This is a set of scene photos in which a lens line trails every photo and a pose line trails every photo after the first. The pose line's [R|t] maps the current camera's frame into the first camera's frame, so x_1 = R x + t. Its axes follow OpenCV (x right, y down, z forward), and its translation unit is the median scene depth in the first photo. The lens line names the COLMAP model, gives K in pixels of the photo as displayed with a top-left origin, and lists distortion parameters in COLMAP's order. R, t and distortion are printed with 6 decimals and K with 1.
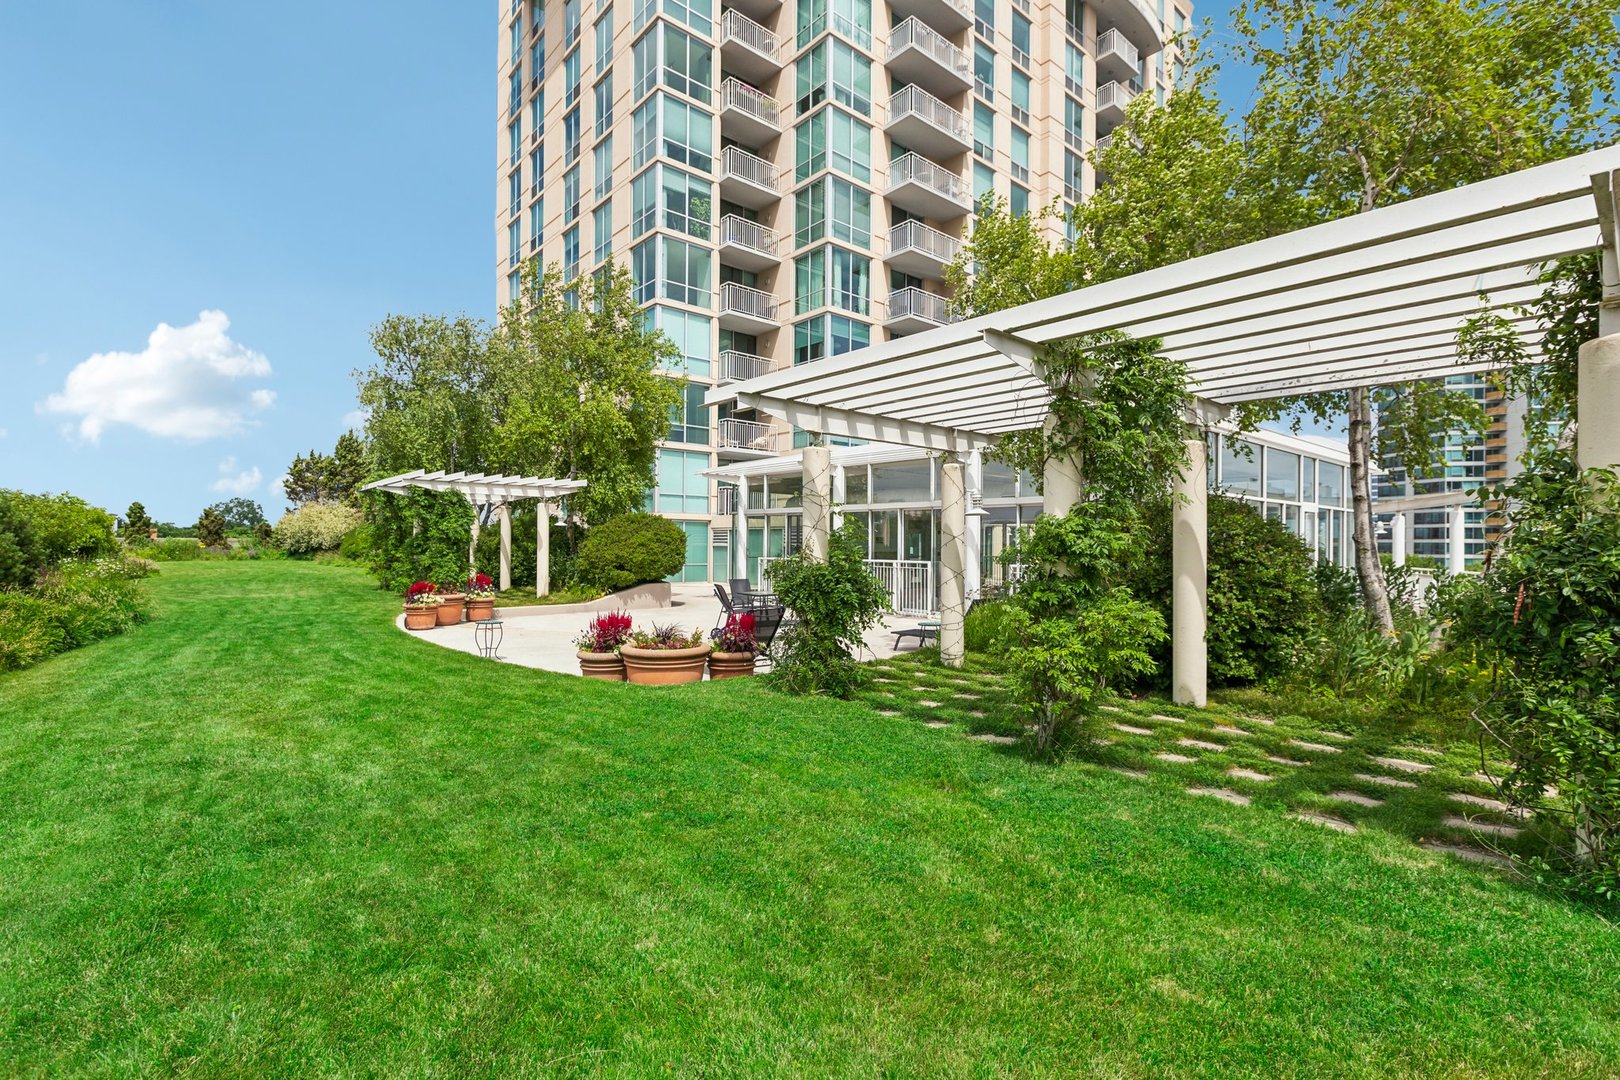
lens RADIAL K [[745.4, 0, 810.0], [0, 745.4, 540.0], [0, 0, 1]] dist [0.008985, 0.000361]
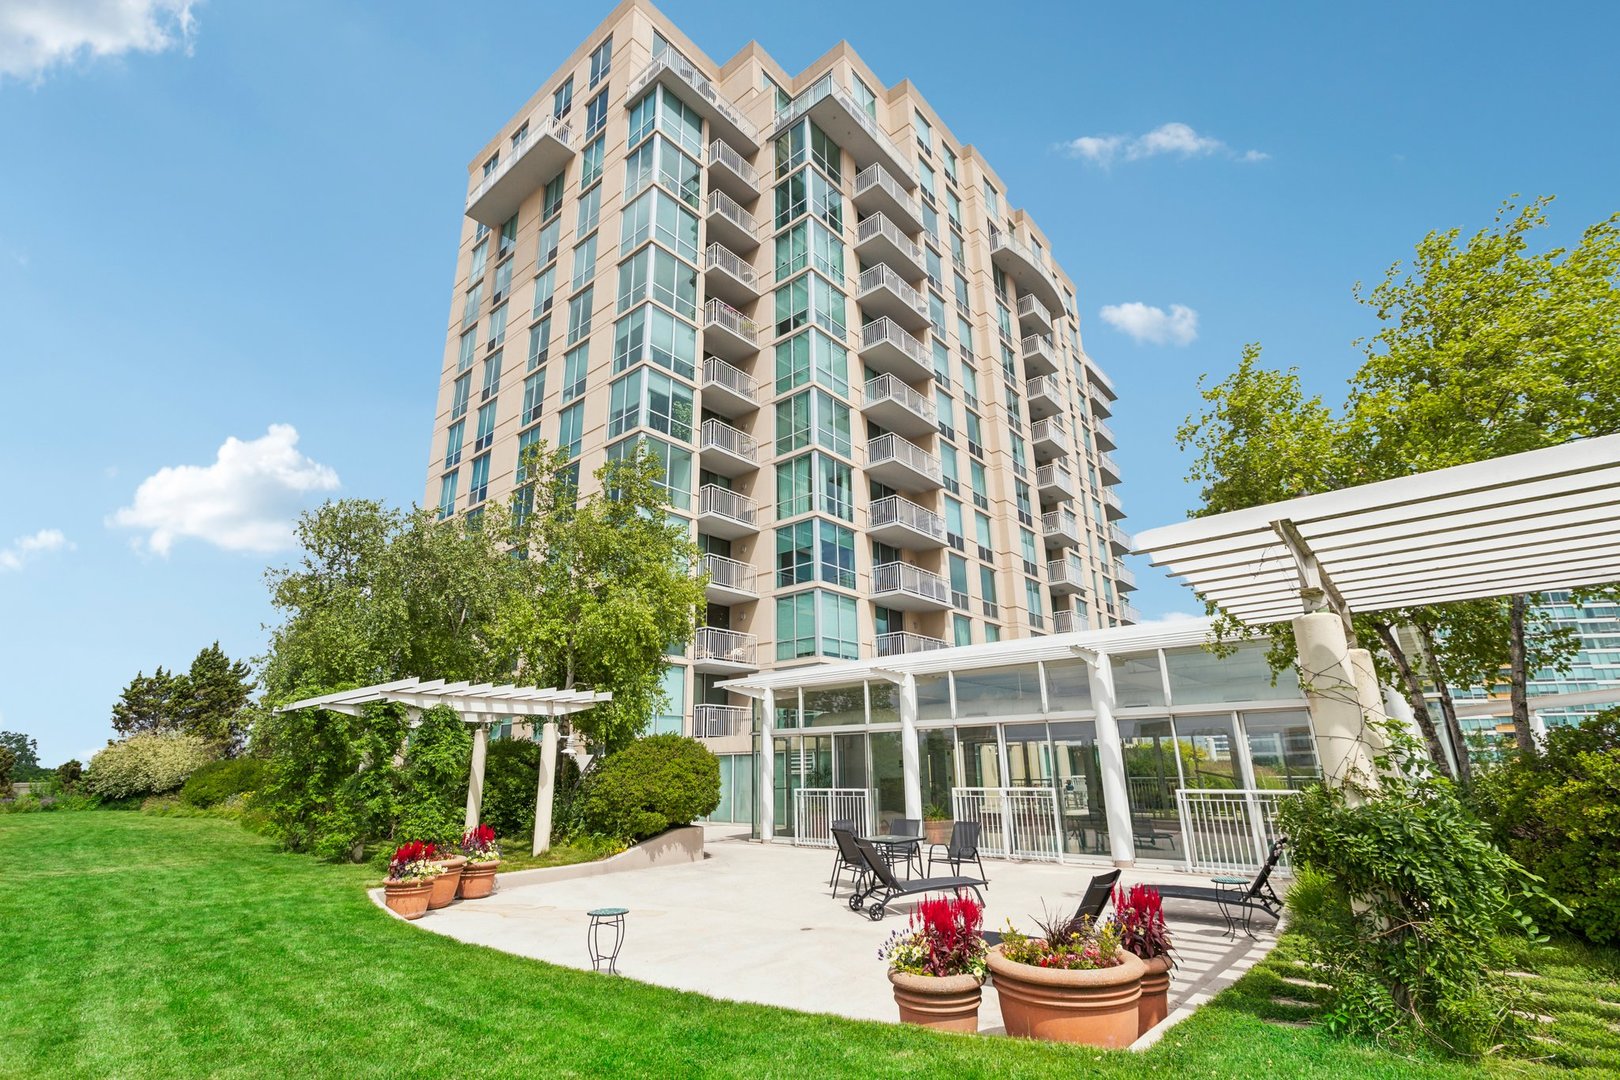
lens RADIAL K [[750.0, 0, 810.0], [0, 750.0, 540.0], [0, 0, 1]] dist [0.002642, 0.000449]
pose [[0.988004, 0.022569, 0.152771, -0.125773], [0.022487, 0.957695, -0.286906, -0.001305], [-0.152783, 0.286899, 0.945699, 0.098701]]
